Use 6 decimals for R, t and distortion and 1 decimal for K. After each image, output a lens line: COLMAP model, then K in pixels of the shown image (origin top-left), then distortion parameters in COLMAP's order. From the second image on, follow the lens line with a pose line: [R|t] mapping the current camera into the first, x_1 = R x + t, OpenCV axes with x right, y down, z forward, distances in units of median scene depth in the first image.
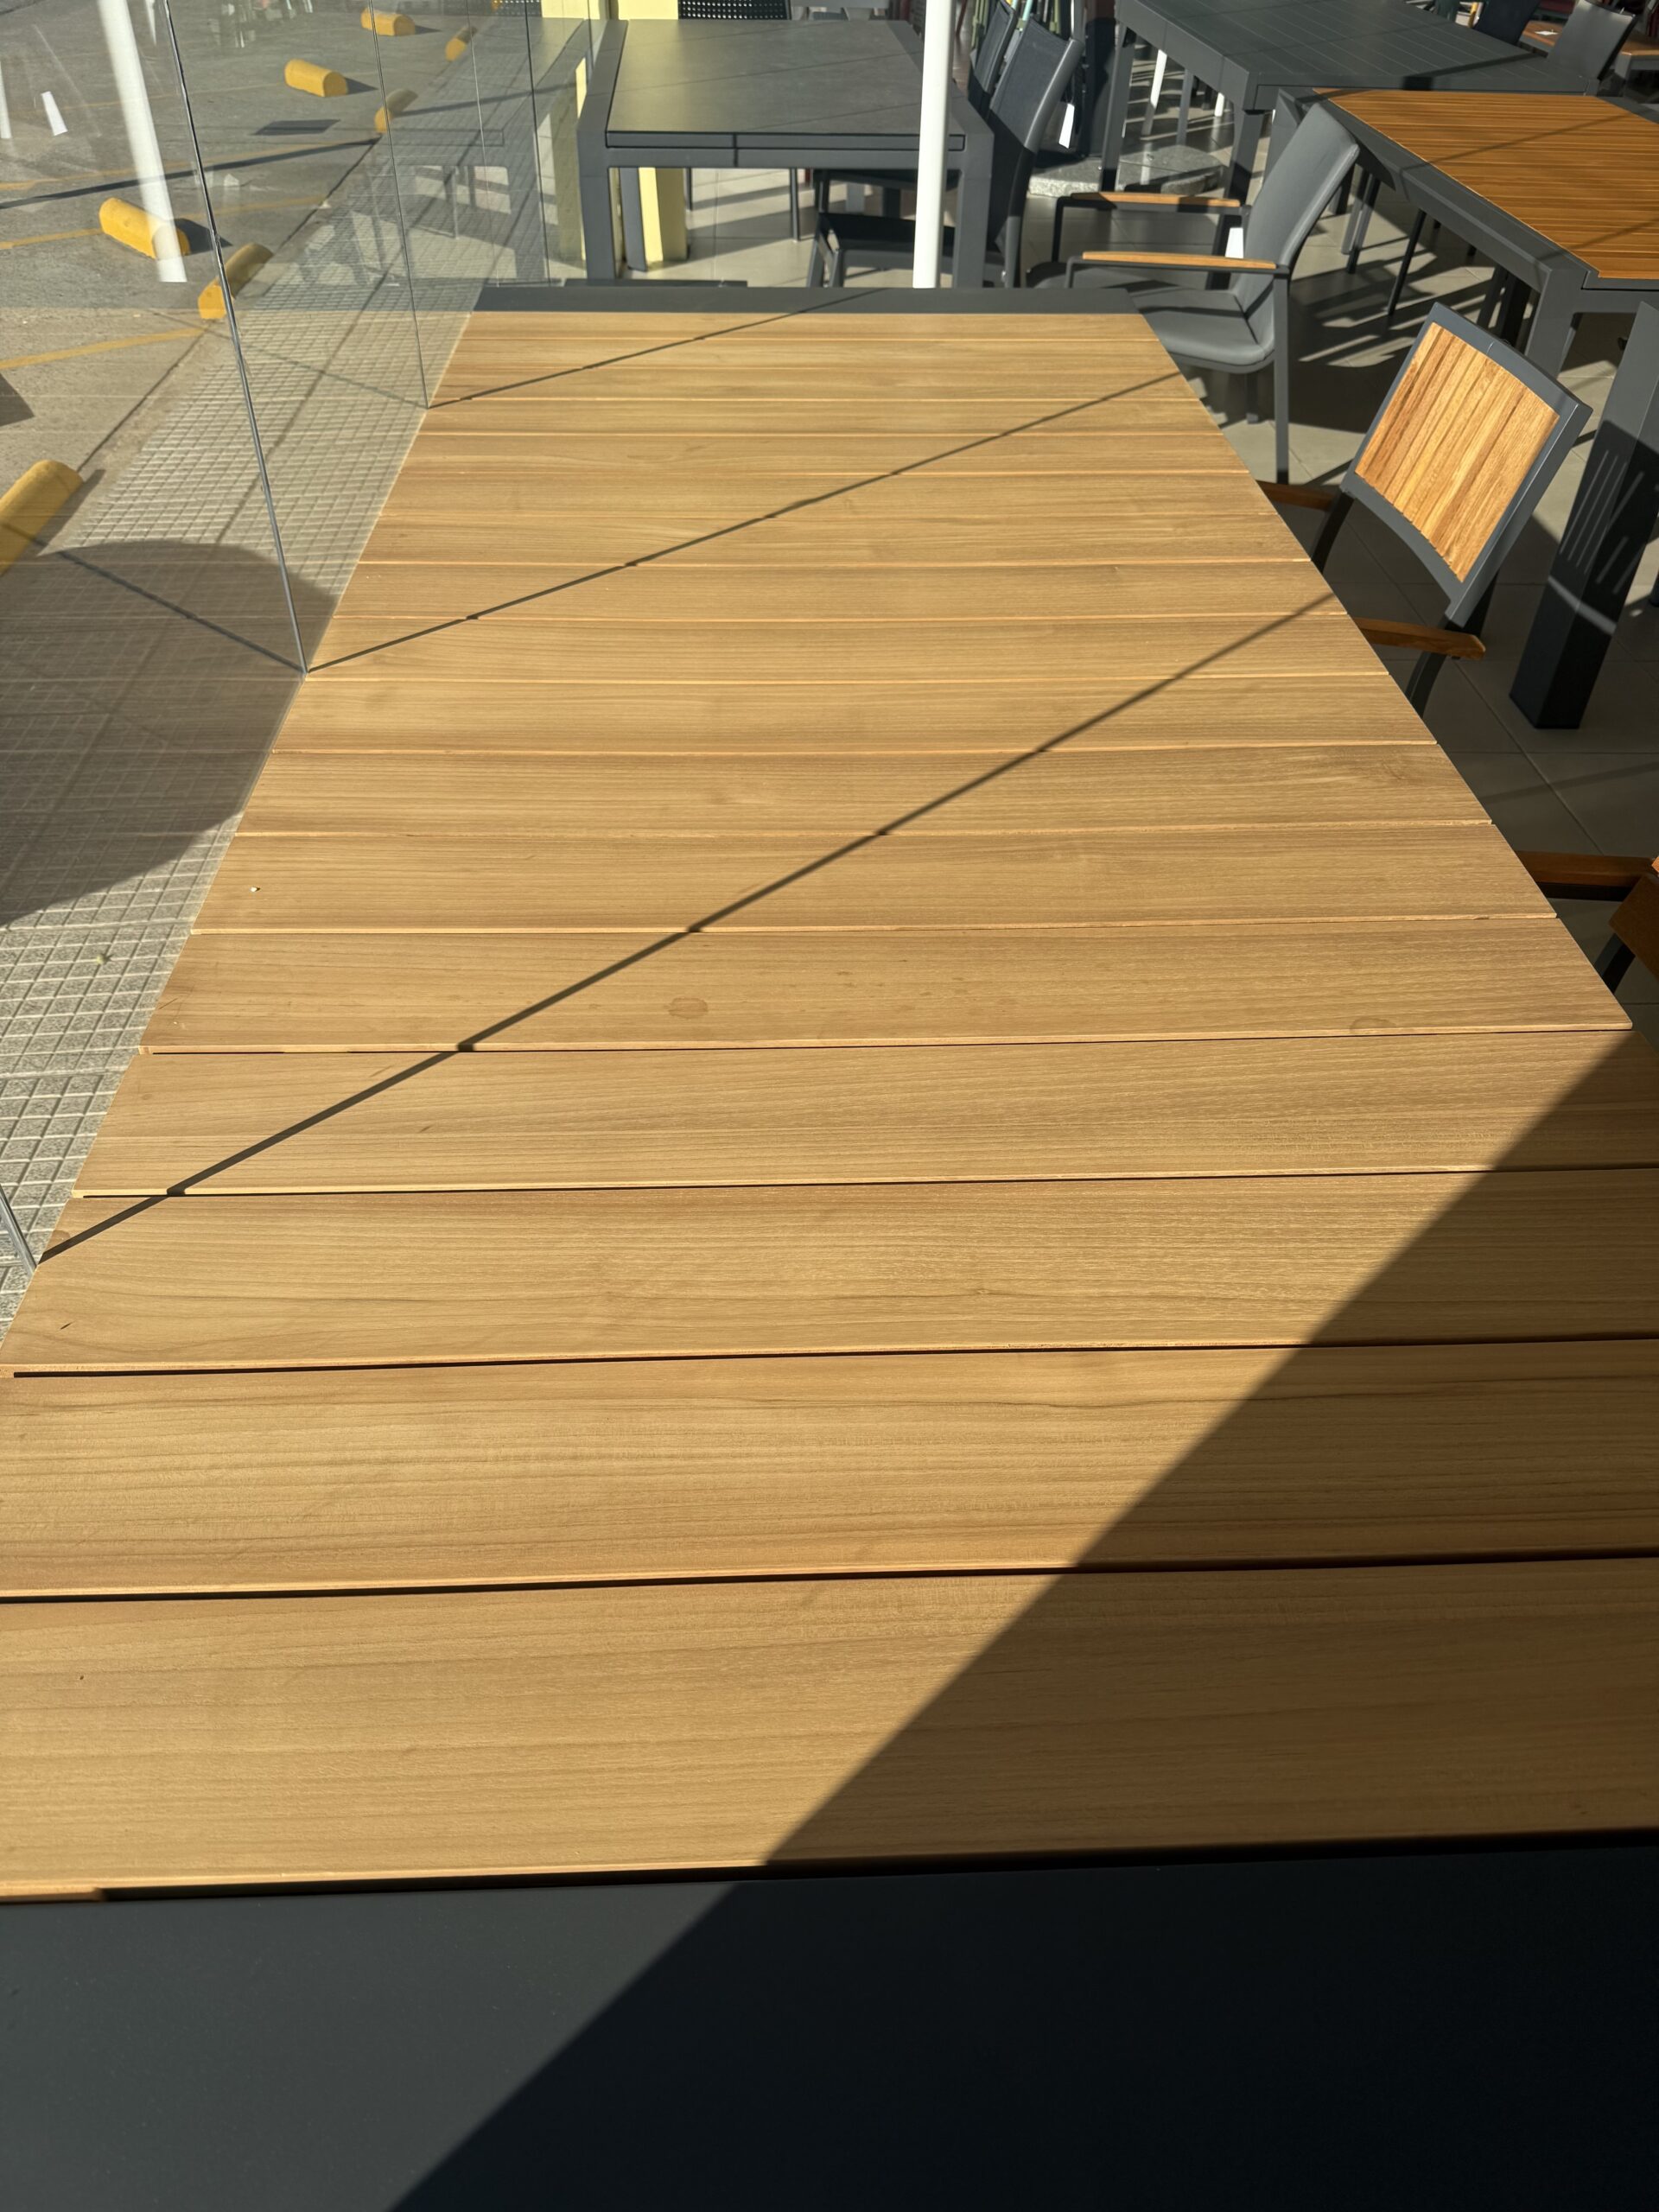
lens RADIAL K [[1578.2, 0, 827.5], [0, 1578.2, 1100.2], [0, 0, 1]] dist [0.020997, -0.016109]
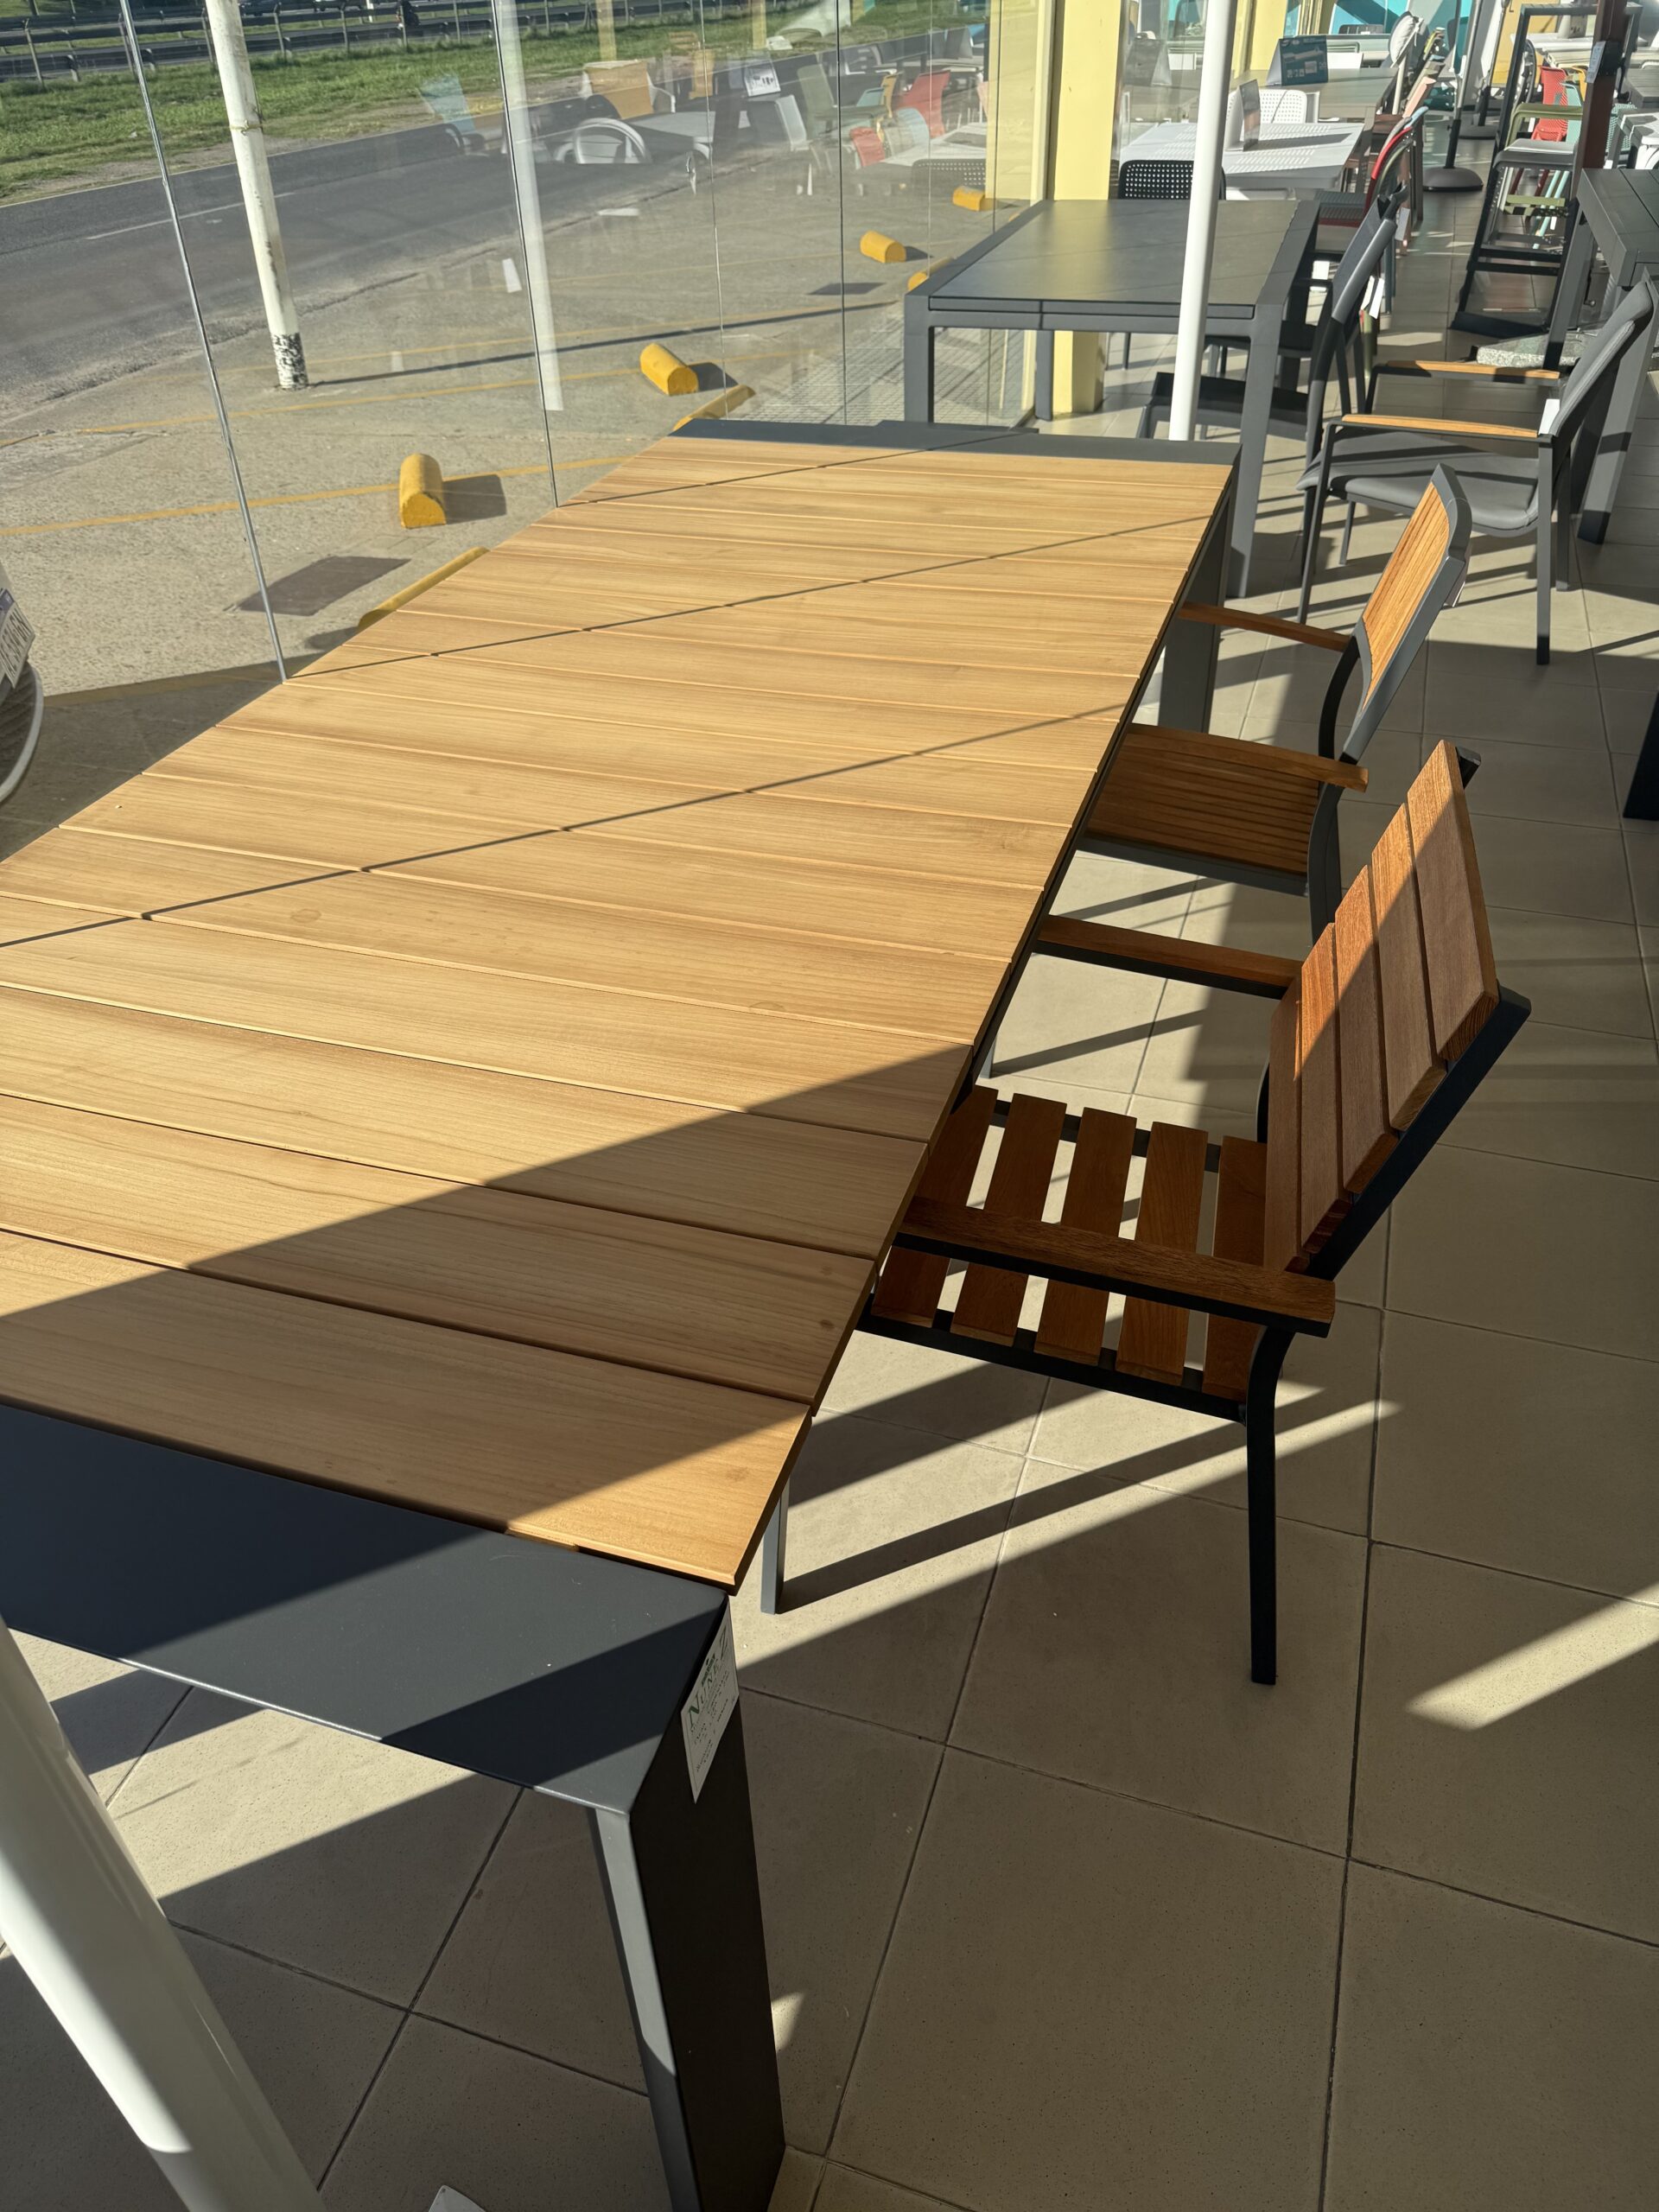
lens RADIAL K [[1578.2, 0, 833.9], [0, 1578.2, 1113.9], [0, 0, 1]] dist [0.020997, -0.016109]
pose [[0.936599, 0.174538, -0.303841, 0.446880], [-0.195758, 0.979812, -0.040590, 0.042165], [0.290622, 0.097496, 0.951858, -0.081410]]
